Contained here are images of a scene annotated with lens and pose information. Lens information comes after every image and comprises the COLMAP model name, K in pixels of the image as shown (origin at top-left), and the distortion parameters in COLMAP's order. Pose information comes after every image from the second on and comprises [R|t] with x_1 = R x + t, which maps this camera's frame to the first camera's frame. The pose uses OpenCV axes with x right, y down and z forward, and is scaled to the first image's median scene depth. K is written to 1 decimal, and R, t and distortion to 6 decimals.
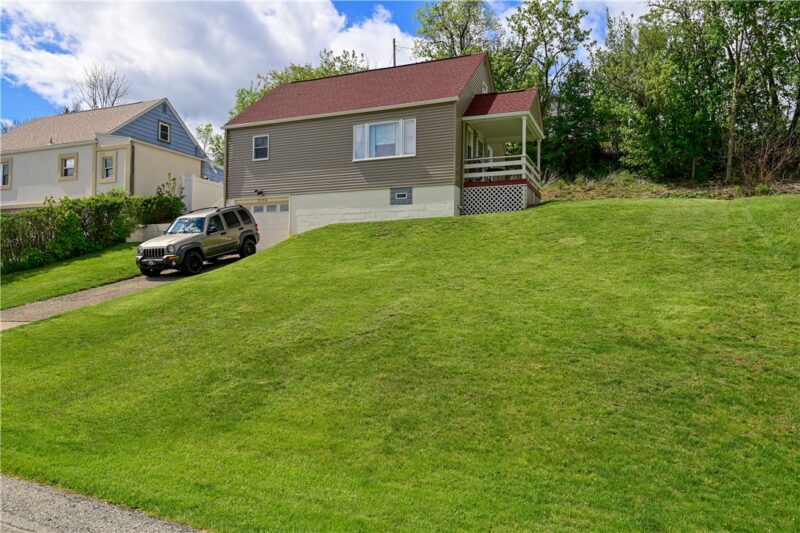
lens RADIAL K [[593.7, 0, 400.0], [0, 593.7, 266.5], [0, 0, 1]] dist [0.003268, 0.000695]
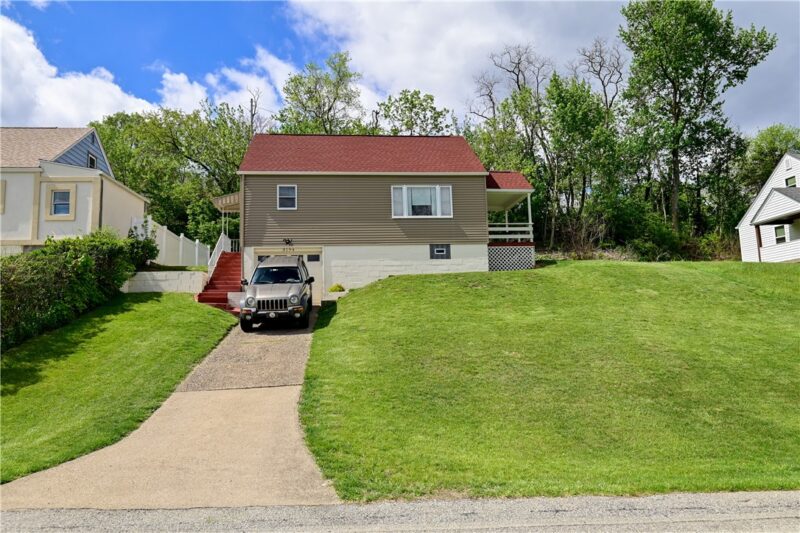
lens RADIAL K [[510.3, 0, 400.0], [0, 510.3, 266.5], [0, 0, 1]] dist [0.000605, -0.003213]
pose [[0.868917, 0.024301, 0.494360, -0.541941], [0.019424, 0.996350, -0.083117, -0.010297], [-0.494576, 0.081824, 0.865274, 0.194053]]
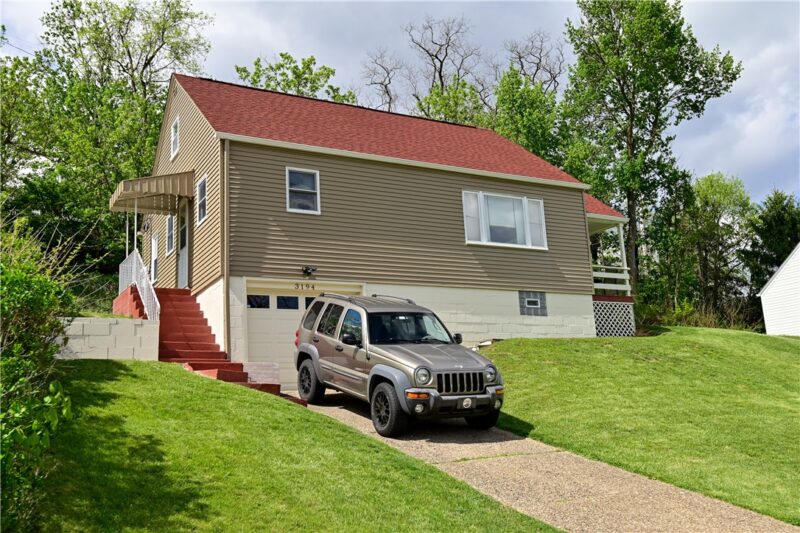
lens RADIAL K [[759.9, 0, 400.0], [0, 759.9, 266.5], [0, 0, 1]] dist [0.050306, -0.012915]
pose [[0.611886, 0.124638, 0.781064, -0.790843], [0.026098, 0.983787, -0.177432, -0.006468], [-0.790515, 0.128952, 0.598713, 0.577296]]
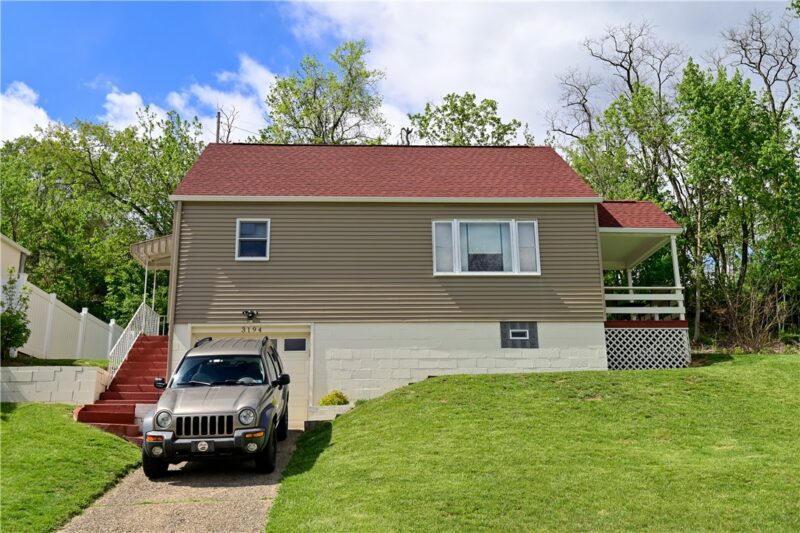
lens RADIAL K [[759.9, 0, 400.0], [0, 759.9, 266.5], [0, 0, 1]] dist [0.050306, -0.012915]
pose [[0.893865, 0.094445, 0.438275, -0.474241], [0.006935, 0.974531, -0.224147, -0.007526], [-0.448282, 0.203397, 0.870444, 0.326839]]
